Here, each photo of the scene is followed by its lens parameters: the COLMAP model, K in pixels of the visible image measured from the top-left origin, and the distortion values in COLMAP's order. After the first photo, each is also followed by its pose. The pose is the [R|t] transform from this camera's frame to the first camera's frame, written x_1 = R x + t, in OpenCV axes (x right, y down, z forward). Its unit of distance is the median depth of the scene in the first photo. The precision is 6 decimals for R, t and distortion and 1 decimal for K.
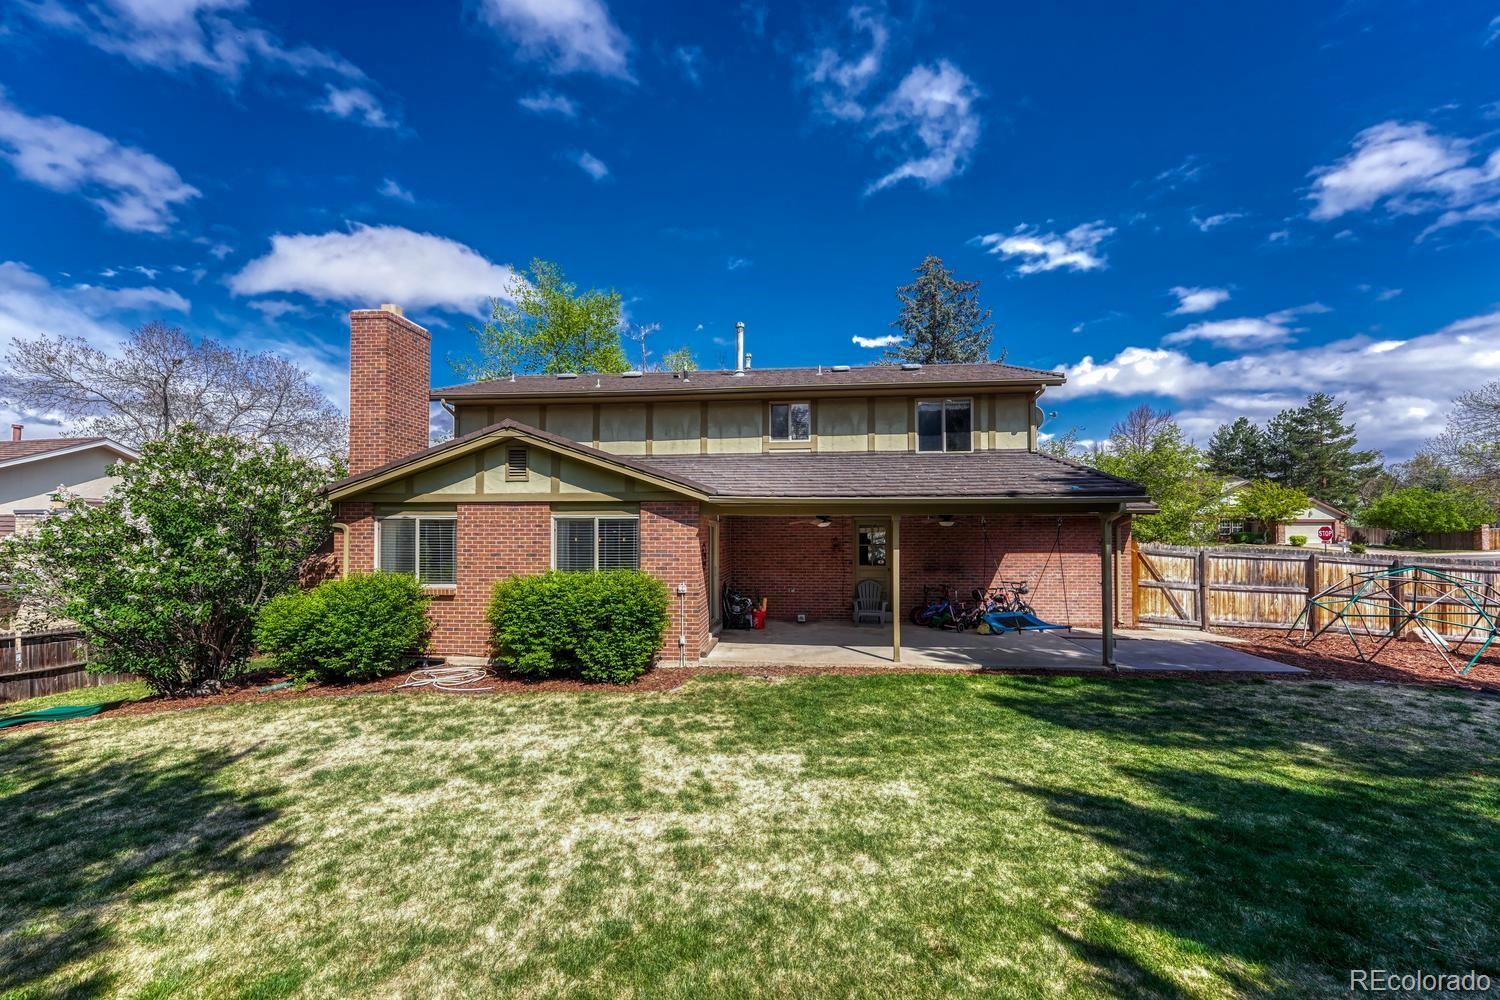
lens RADIAL K [[615.6, 0, 747.8], [0, 615.6, 517.1], [0, 0, 1]] dist [0.001285, 0.000475]
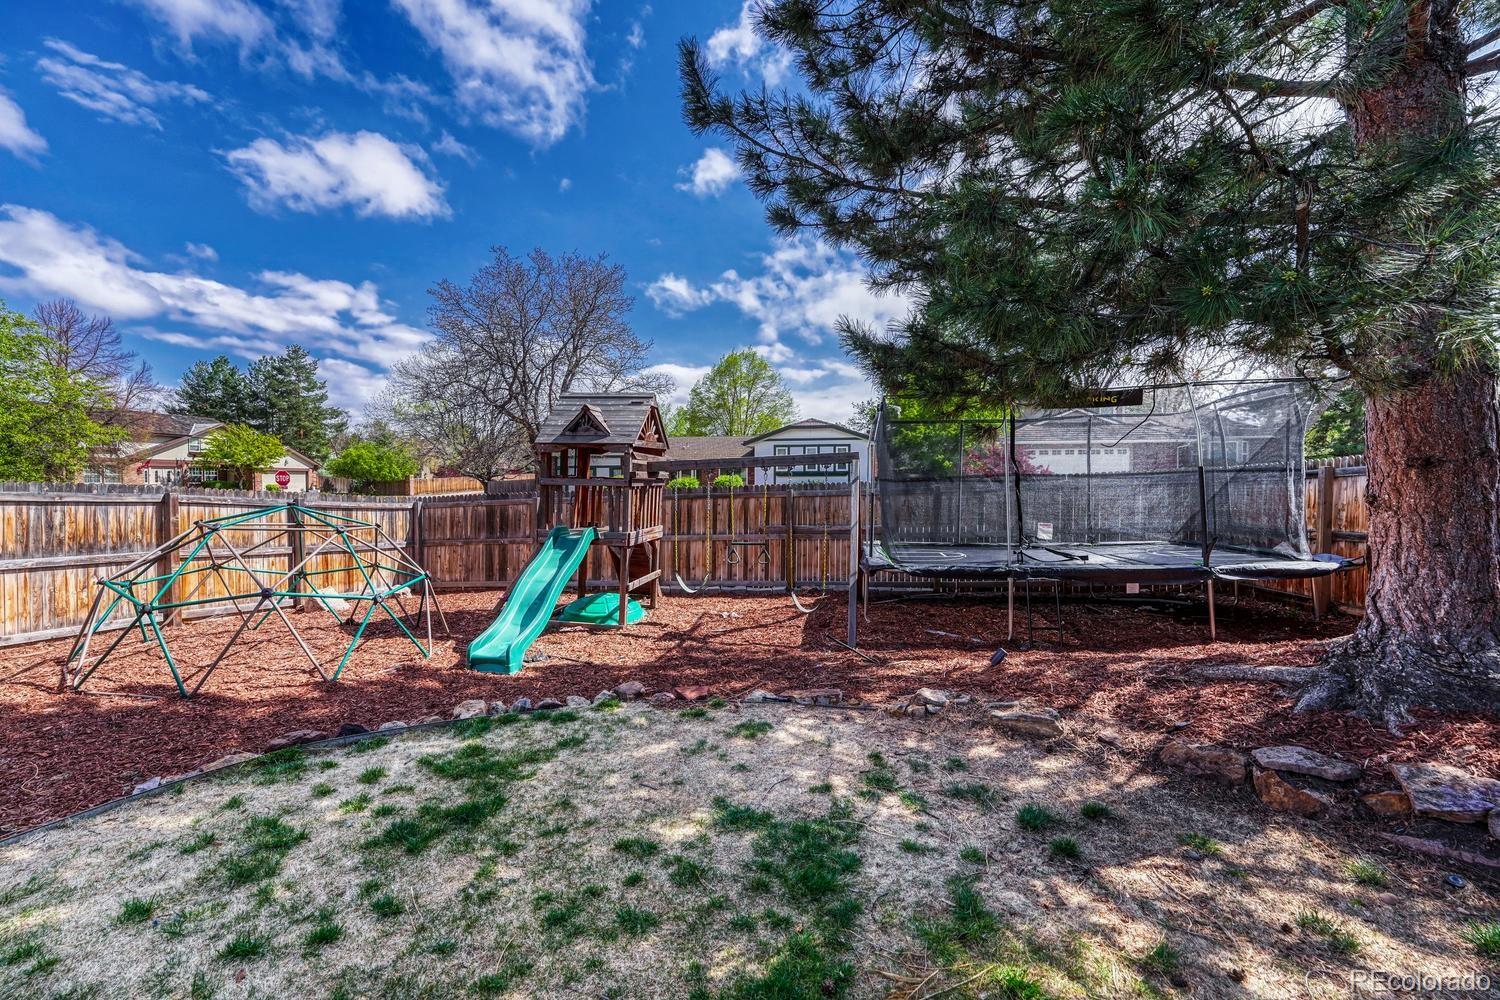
lens RADIAL K [[616.3, 0, 745.9], [0, 616.3, 492.9], [0, 0, 1]] dist [-0.001109, 0.000035]
pose [[0.203153, -0.015378, 0.979026, 0.080845], [-0.023459, 0.999513, 0.020568, 0.006372], [-0.978866, -0.027145, 0.202693, 0.061129]]
